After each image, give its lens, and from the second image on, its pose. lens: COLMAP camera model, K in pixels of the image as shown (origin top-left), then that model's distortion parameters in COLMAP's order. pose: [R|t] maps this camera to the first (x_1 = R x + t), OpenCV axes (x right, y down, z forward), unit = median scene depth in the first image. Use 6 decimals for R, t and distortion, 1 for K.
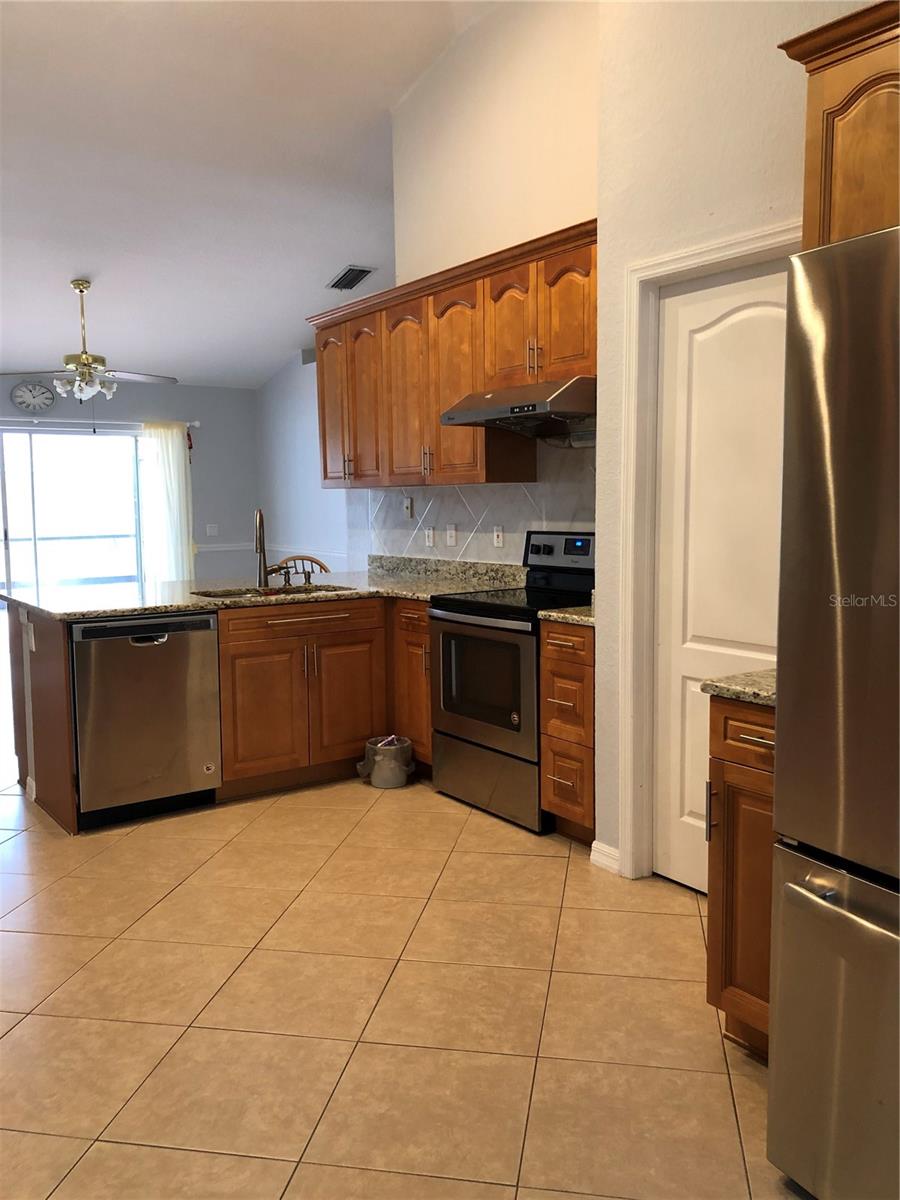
lens RADIAL K [[985.0, 0, 459.4], [0, 985.0, 596.2], [0, 0, 1]] dist [0.030860, -0.031199]
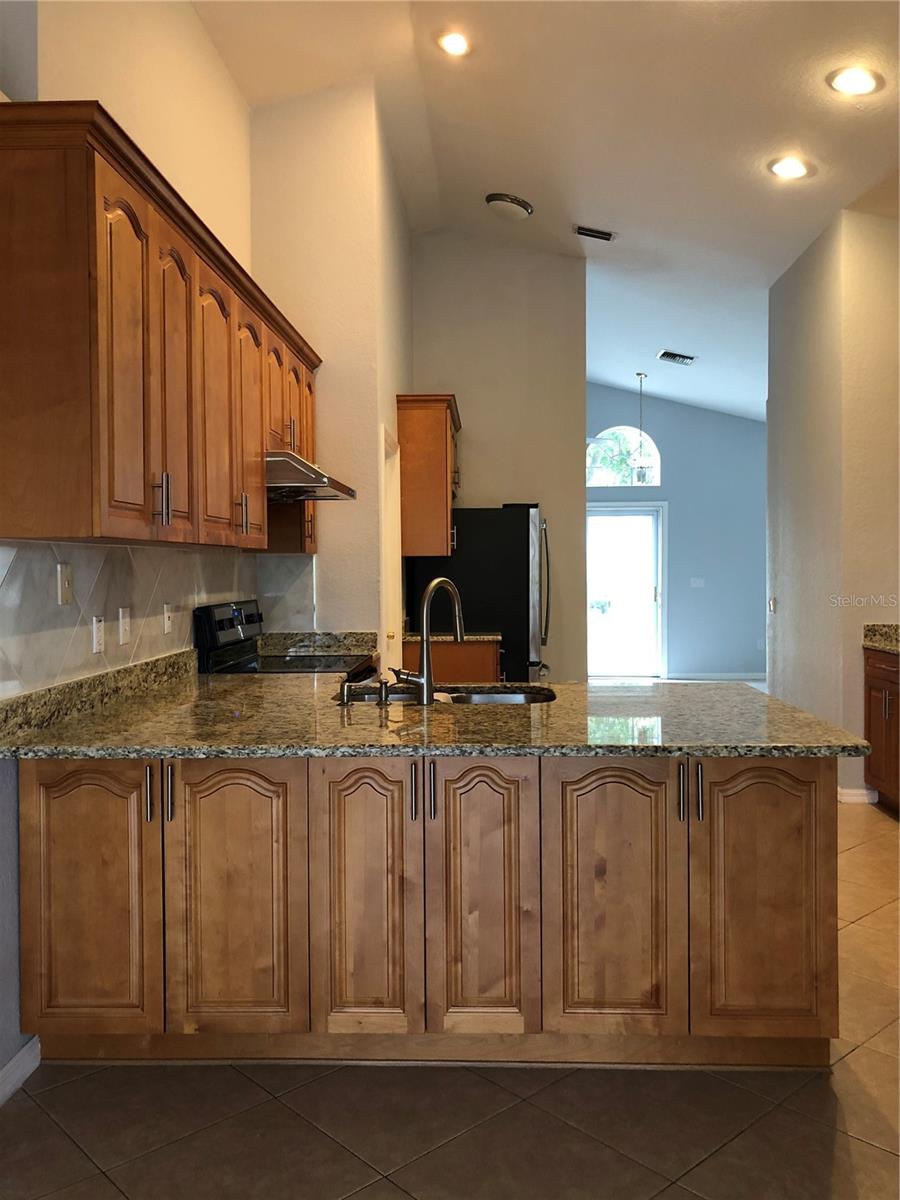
lens RADIAL K [[985.0, 0, 459.4], [0, 985.0, 596.2], [0, 0, 1]] dist [0.030860, -0.031199]
pose [[-0.795016, -0.013625, 0.606435, -0.795823], [0.060825, 0.992918, 0.102047, -0.190051], [-0.603531, 0.118015, -0.788558, 1.977350]]
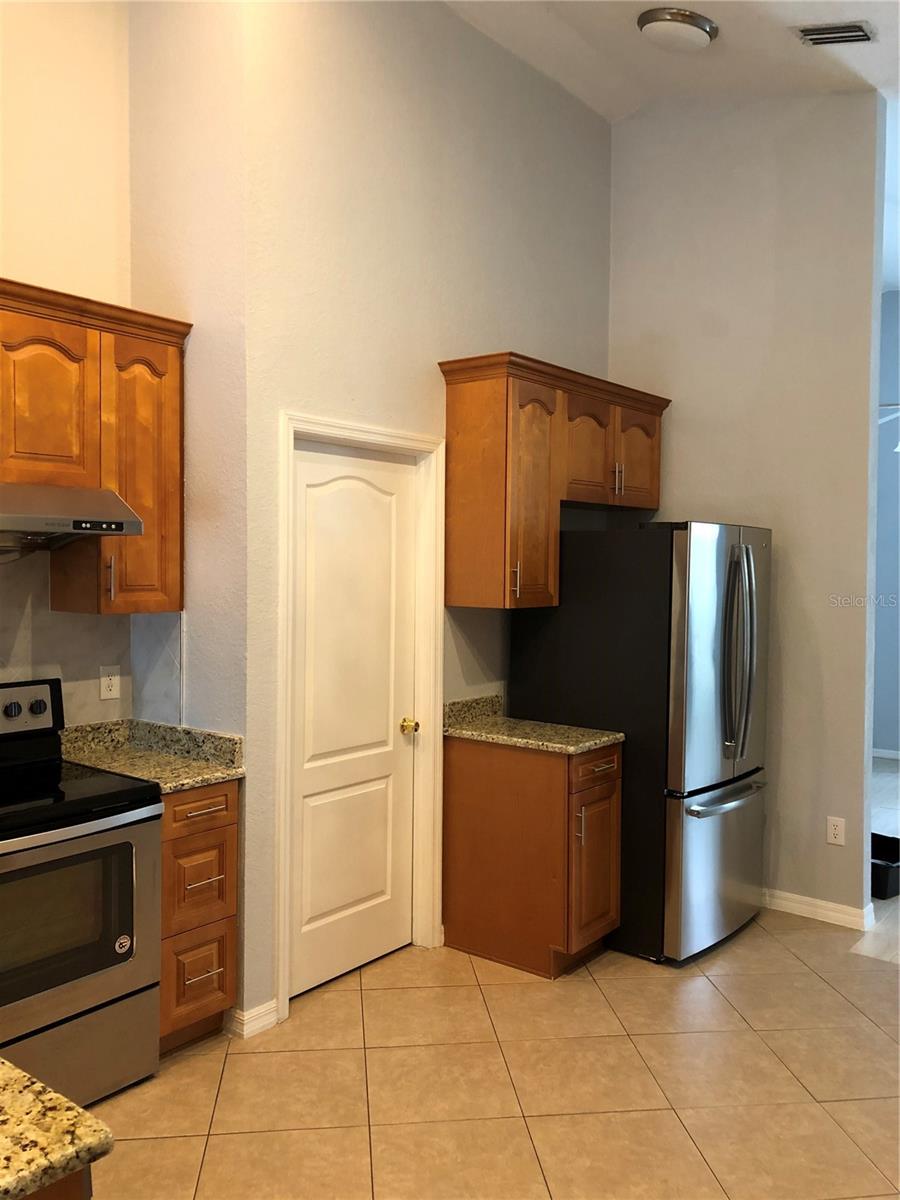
lens RADIAL K [[985.0, 0, 459.4], [0, 985.0, 596.2], [0, 0, 1]] dist [0.030860, -0.031199]
pose [[-0.285381, -0.036557, 0.957717, -0.770705], [0.083956, 0.994477, 0.062977, -0.172567], [-0.954730, 0.098378, -0.280736, 1.022152]]
